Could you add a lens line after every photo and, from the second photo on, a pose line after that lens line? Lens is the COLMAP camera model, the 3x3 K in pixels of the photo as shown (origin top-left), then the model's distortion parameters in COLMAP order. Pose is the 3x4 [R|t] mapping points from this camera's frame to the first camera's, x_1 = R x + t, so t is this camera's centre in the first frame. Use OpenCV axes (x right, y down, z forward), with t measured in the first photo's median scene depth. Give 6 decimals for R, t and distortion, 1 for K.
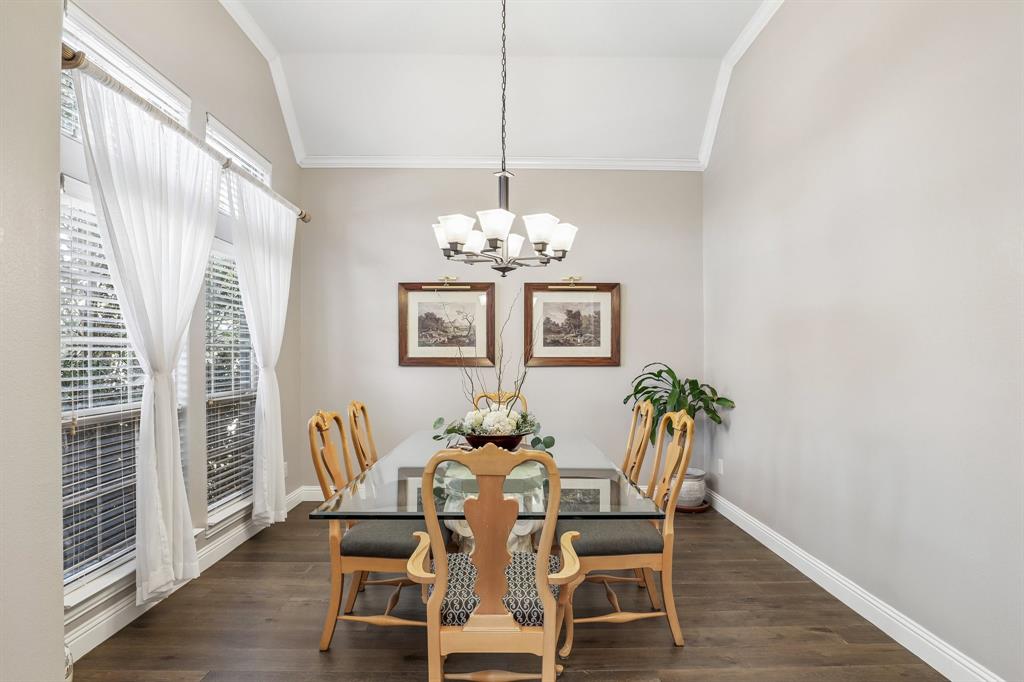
lens RADIAL K [[547.0, 0, 512.6], [0, 547.0, 347.9], [0, 0, 1]] dist [-0.007140, -0.000757]
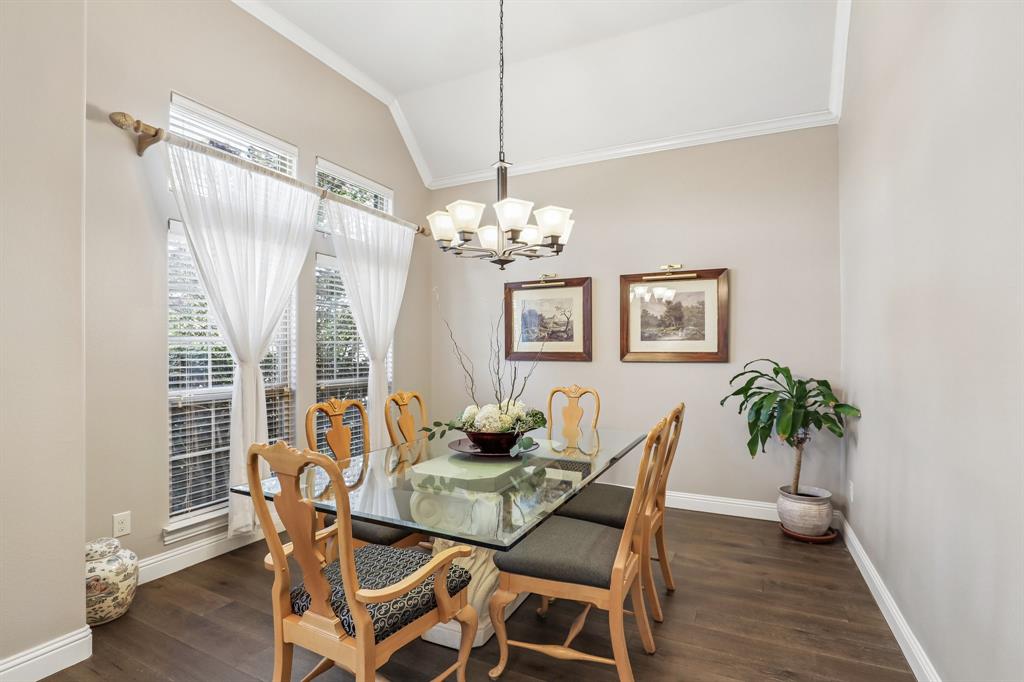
lens RADIAL K [[489.0, 0, 511.8], [0, 489.0, 345.0], [0, 0, 1]] dist [-0.015775, 0.000591]
pose [[0.892412, -0.003422, -0.451208, 0.244922], [0.005264, 0.999982, 0.002826, 0.001441], [0.451190, -0.004897, 0.892414, 0.141708]]
